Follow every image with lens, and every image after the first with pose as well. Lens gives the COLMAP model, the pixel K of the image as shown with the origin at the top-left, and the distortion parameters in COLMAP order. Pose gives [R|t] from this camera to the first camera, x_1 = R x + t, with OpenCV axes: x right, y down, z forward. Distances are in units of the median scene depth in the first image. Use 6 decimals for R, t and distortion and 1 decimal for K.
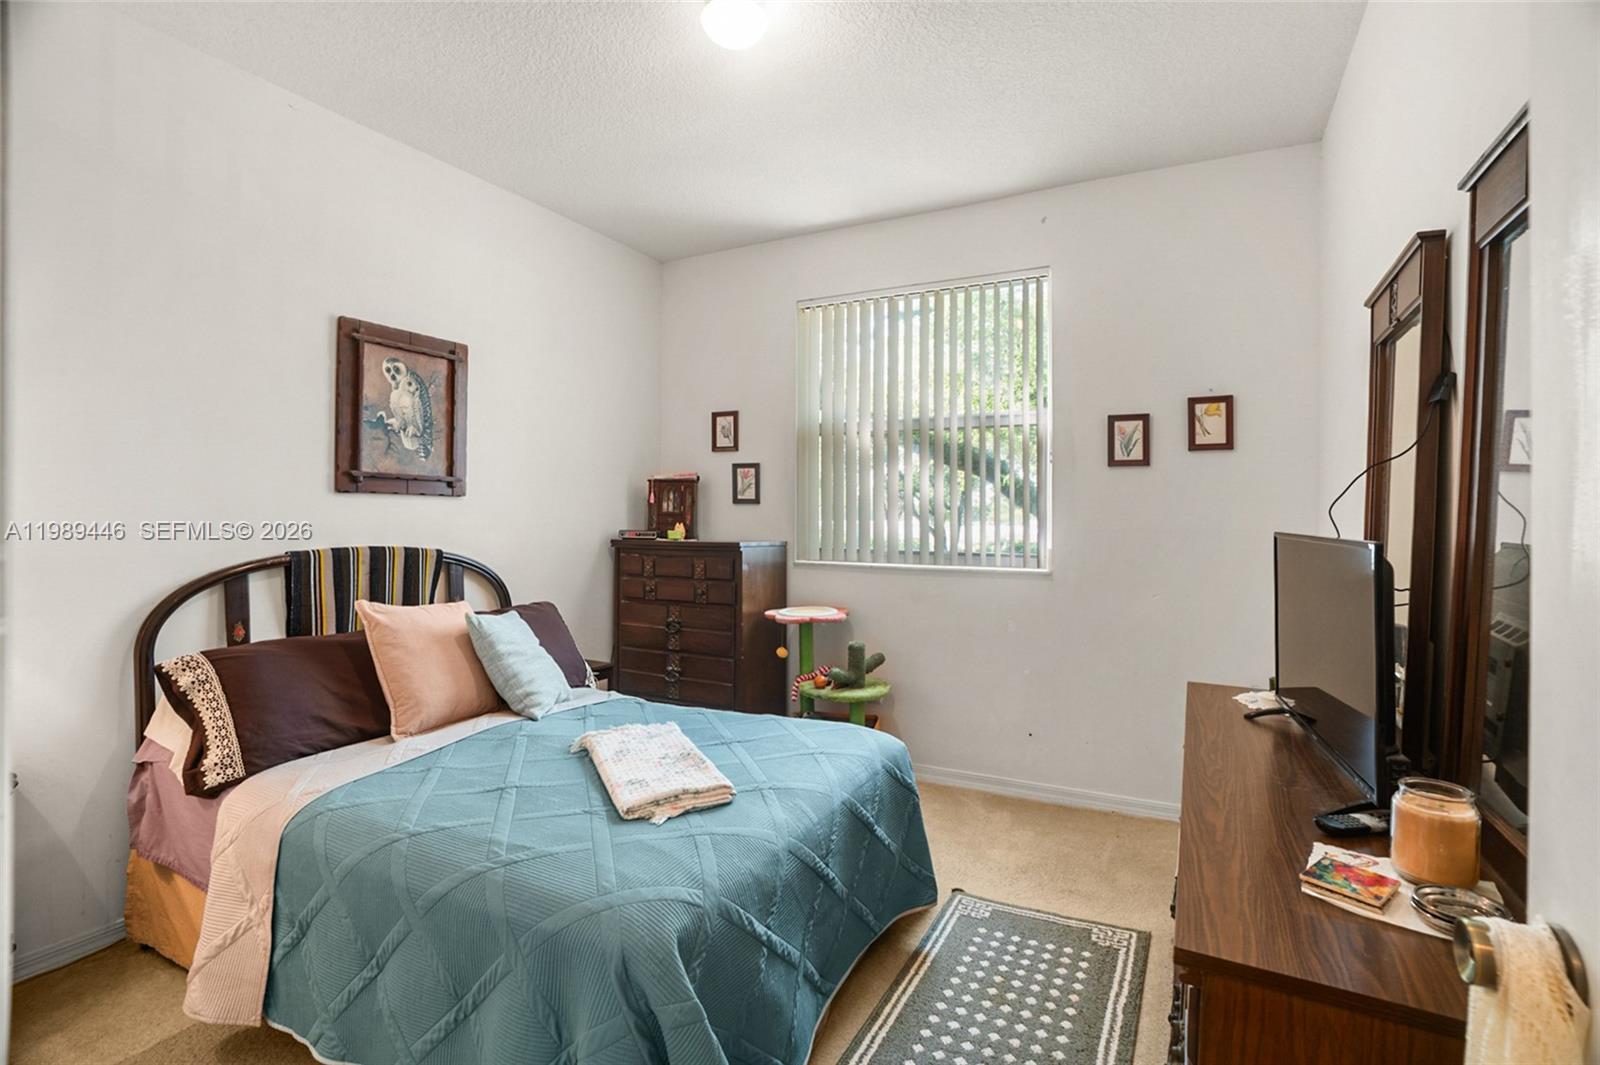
lens RADIAL K [[737.5, 0, 789.0], [0, 737.5, 527.1], [0, 0, 1]] dist [-0.034978, 0.004523]
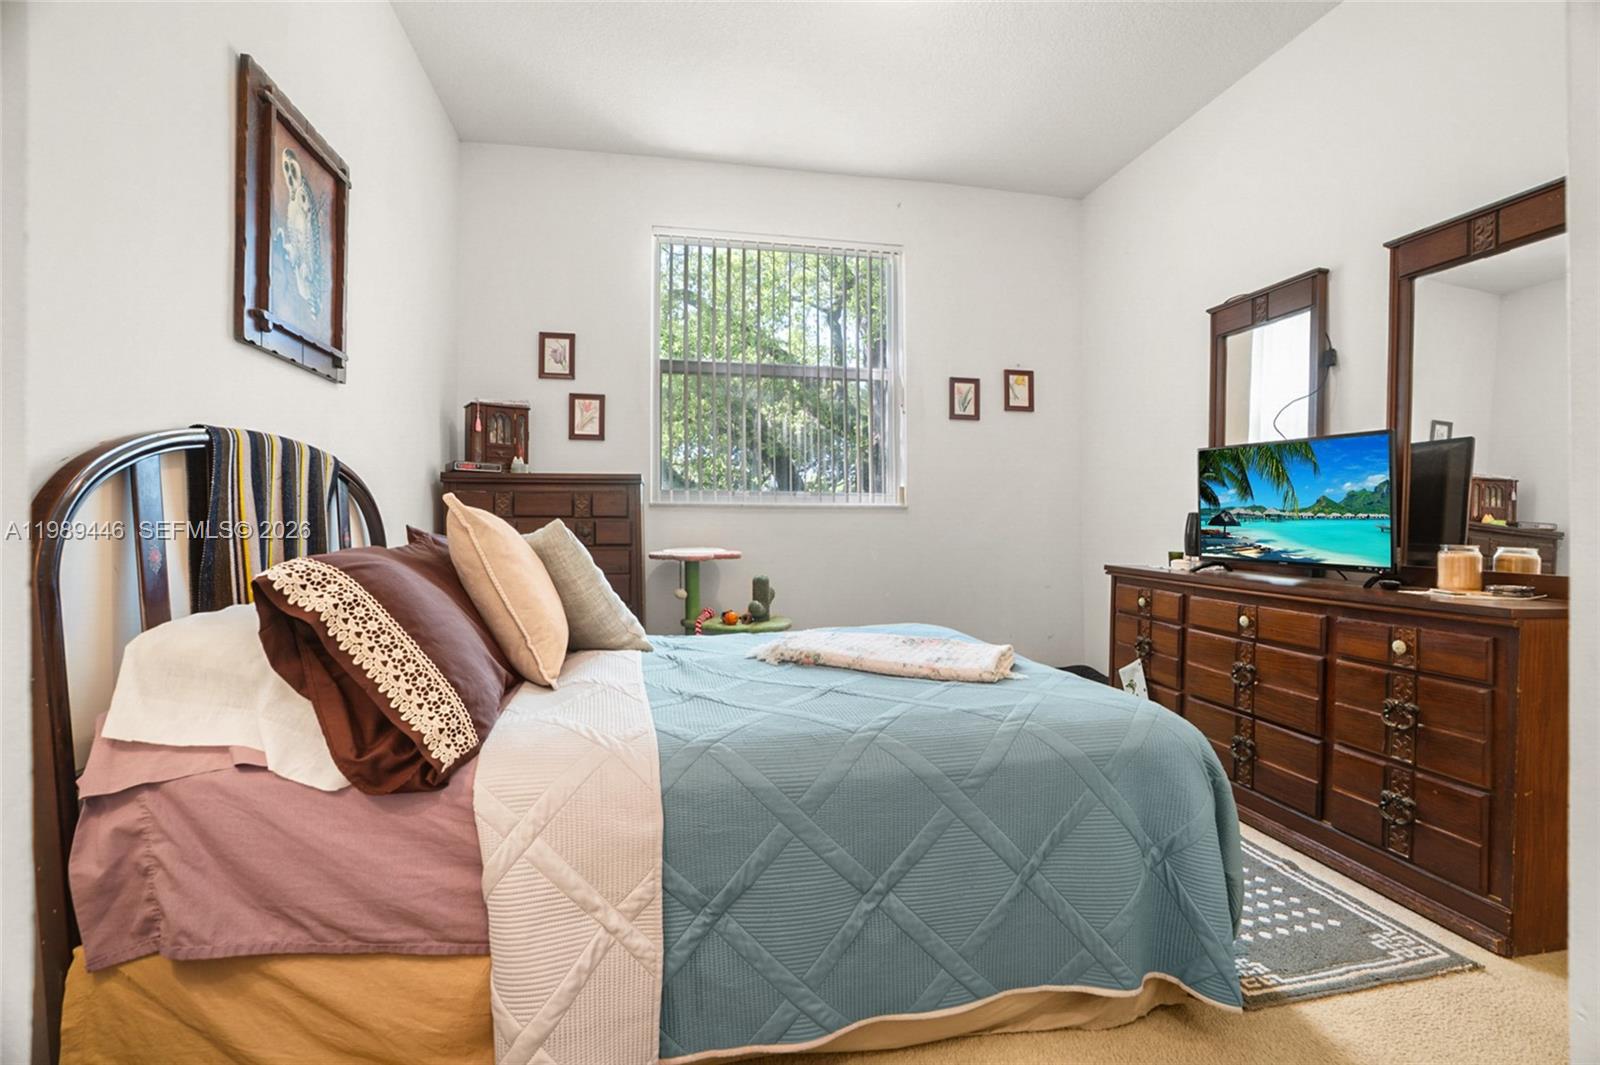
lens RADIAL K [[737.5, 0, 789.1], [0, 737.5, 536.2], [0, 0, 1]] dist [-0.034978, 0.004523]
pose [[0.776695, -0.014185, 0.629718, -0.559890], [0.006359, 0.999872, 0.014679, 0.095253], [-0.629845, -0.007396, 0.776685, 0.206468]]
